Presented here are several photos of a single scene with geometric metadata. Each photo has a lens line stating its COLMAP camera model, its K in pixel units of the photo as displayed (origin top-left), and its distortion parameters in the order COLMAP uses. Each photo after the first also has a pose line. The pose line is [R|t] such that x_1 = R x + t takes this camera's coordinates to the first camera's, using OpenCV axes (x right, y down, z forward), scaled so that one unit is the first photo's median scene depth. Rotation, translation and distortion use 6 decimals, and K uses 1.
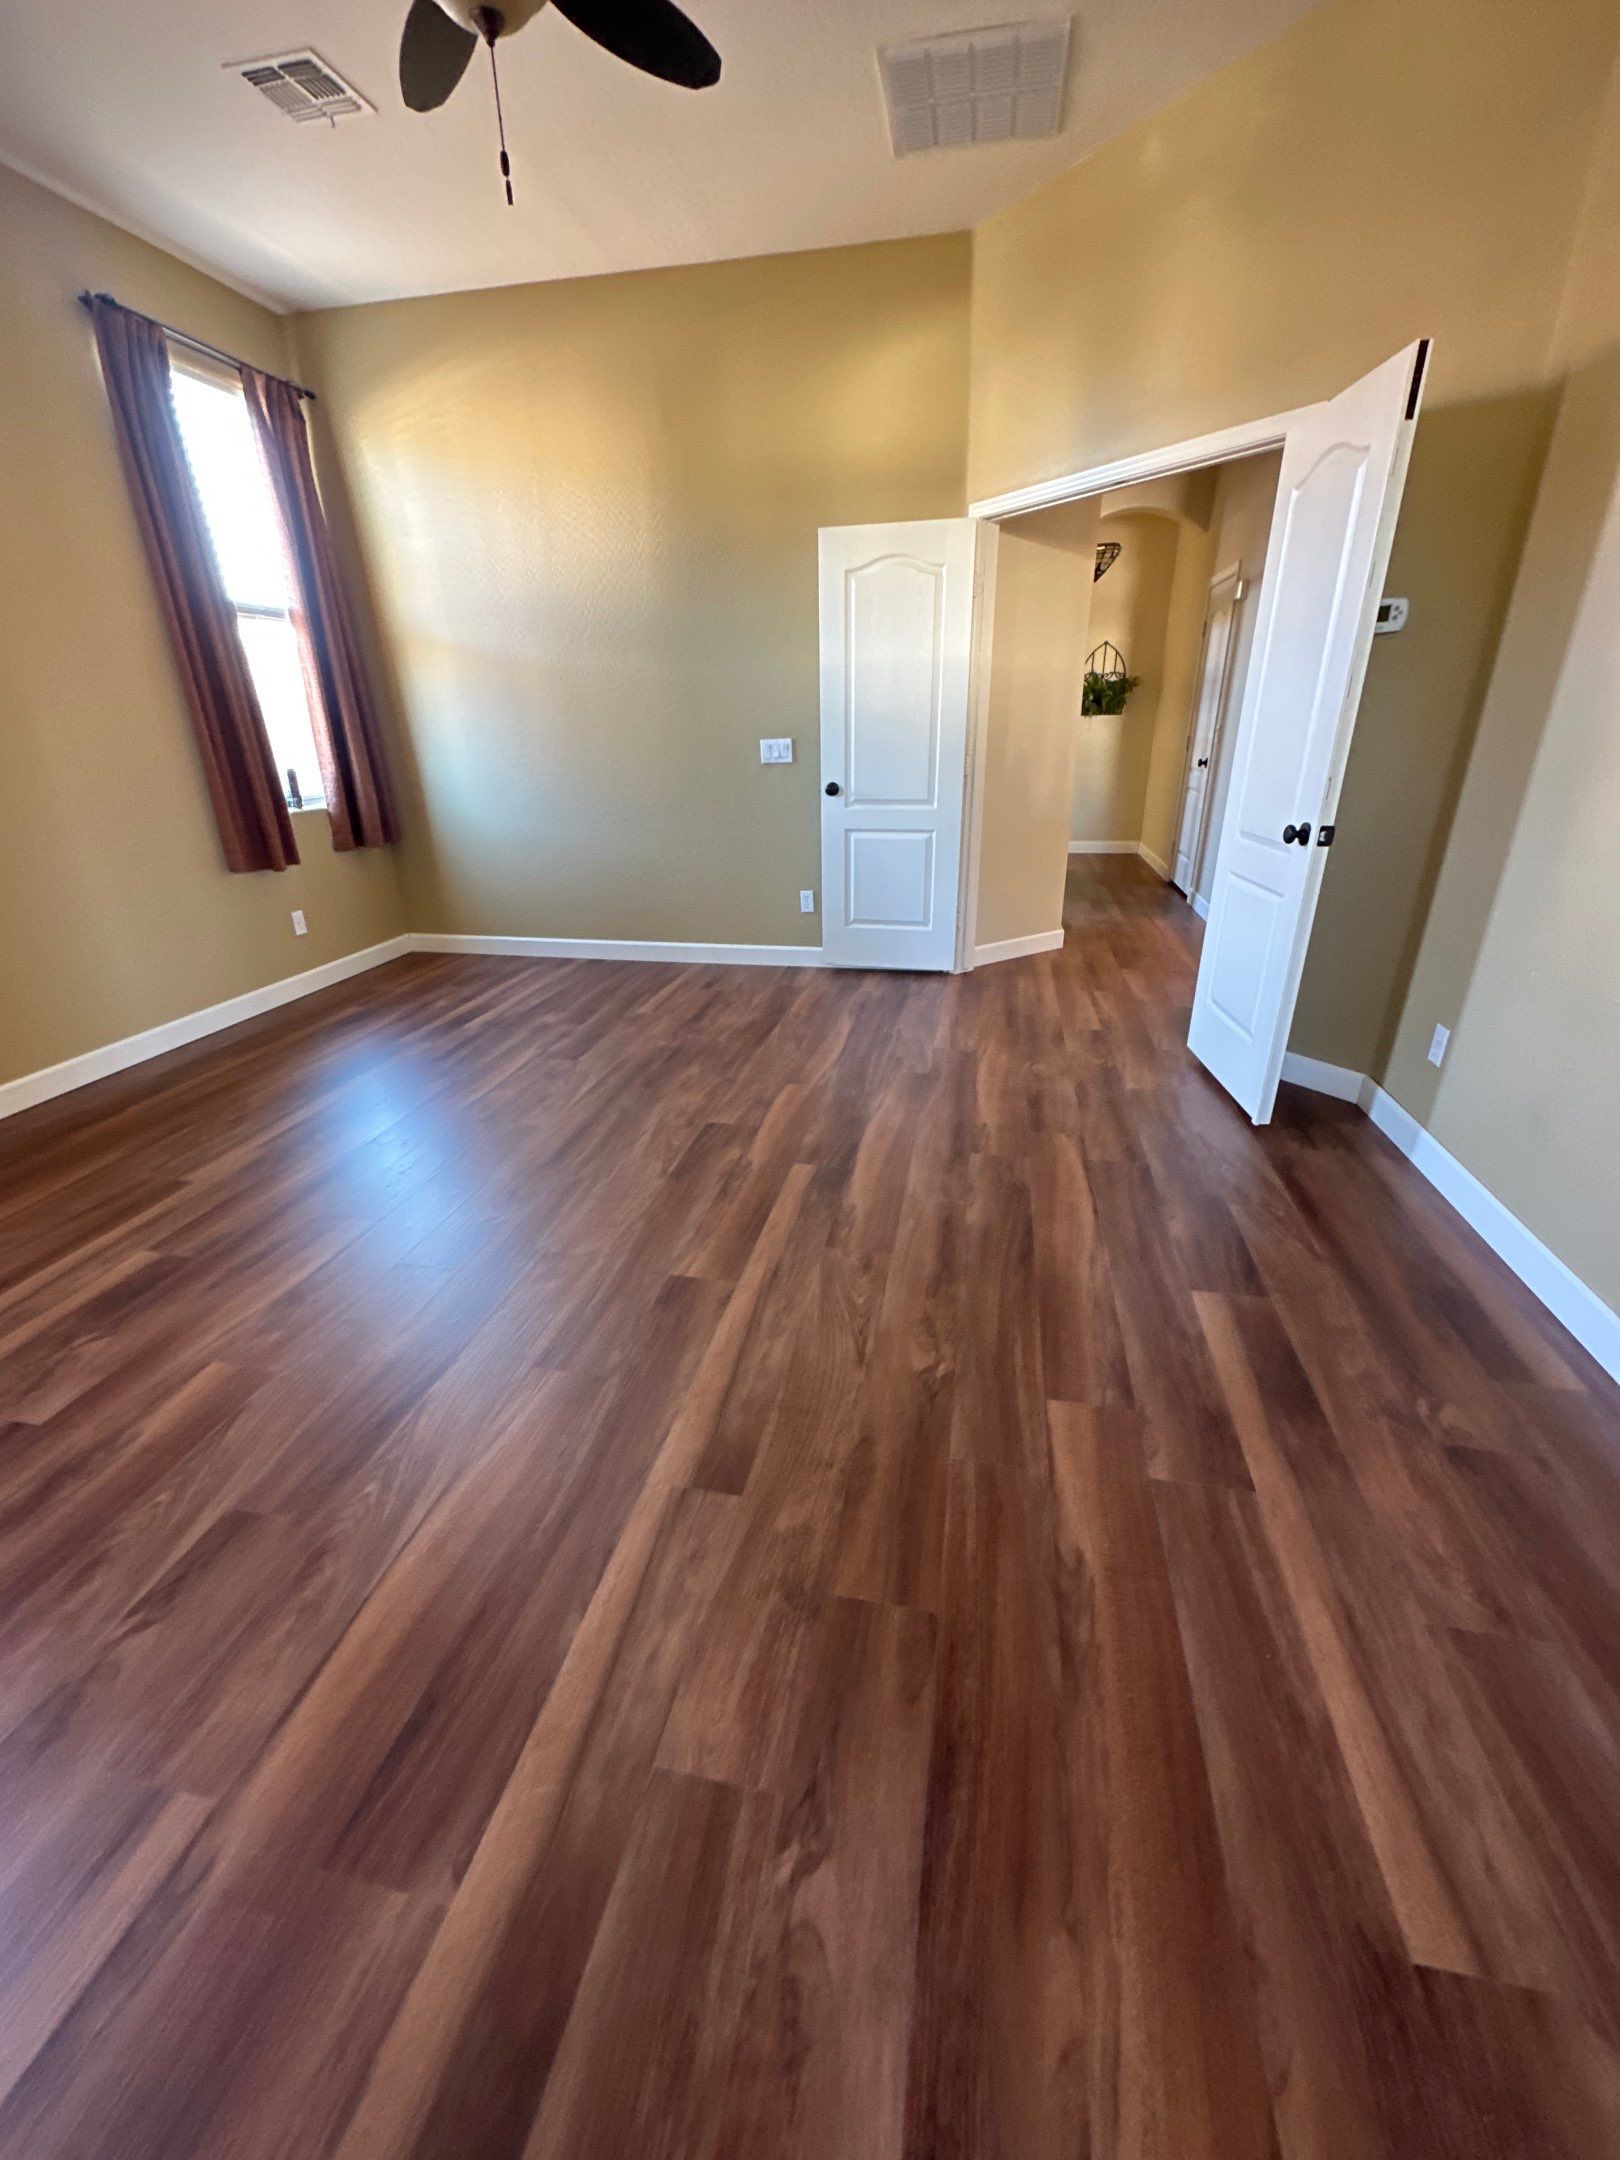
lens RADIAL K [[861.1, 0, 812.2], [0, 861.1, 1079.7], [0, 0, 1]] dist [-0.000735, -0.001214]
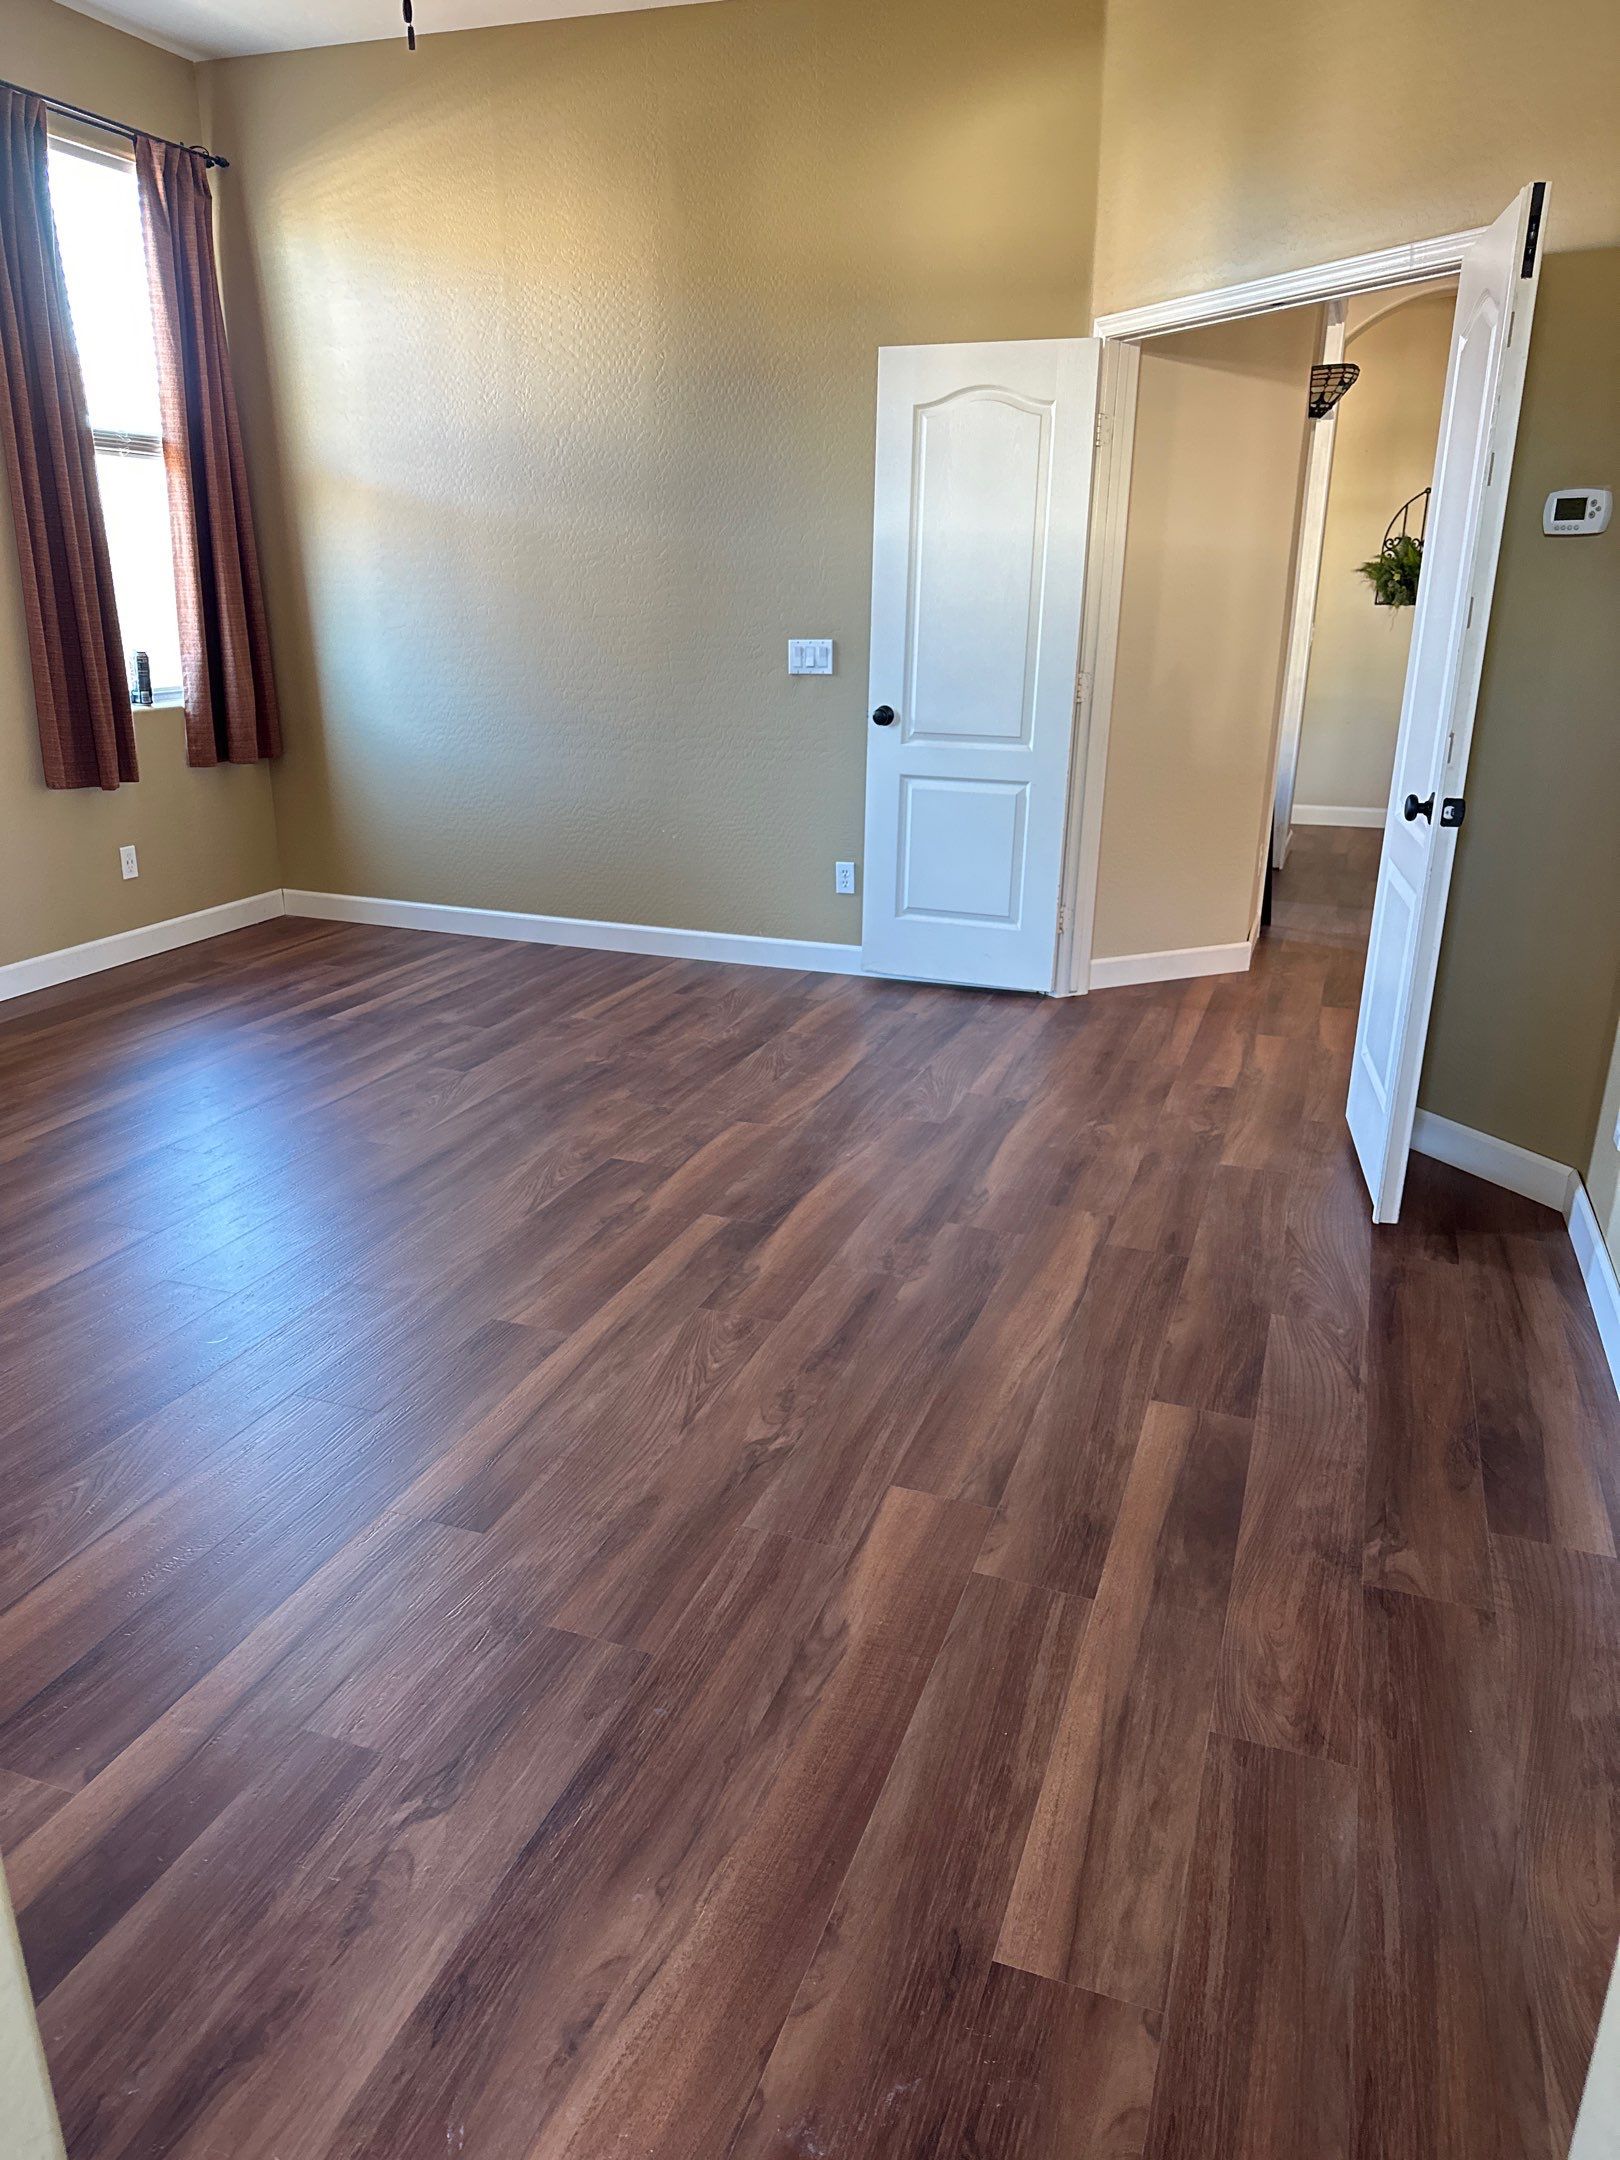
lens RADIAL K [[1531.6, 0, 810.0], [0, 1531.6, 1080.0], [0, 0, 1]] dist [0.102748, -0.126867]
pose [[0.987961, 0.074261, -0.135714, 0.220258], [-0.084835, 0.993654, -0.073861, 0.066177], [0.129368, 0.084485, 0.987991, -0.276679]]
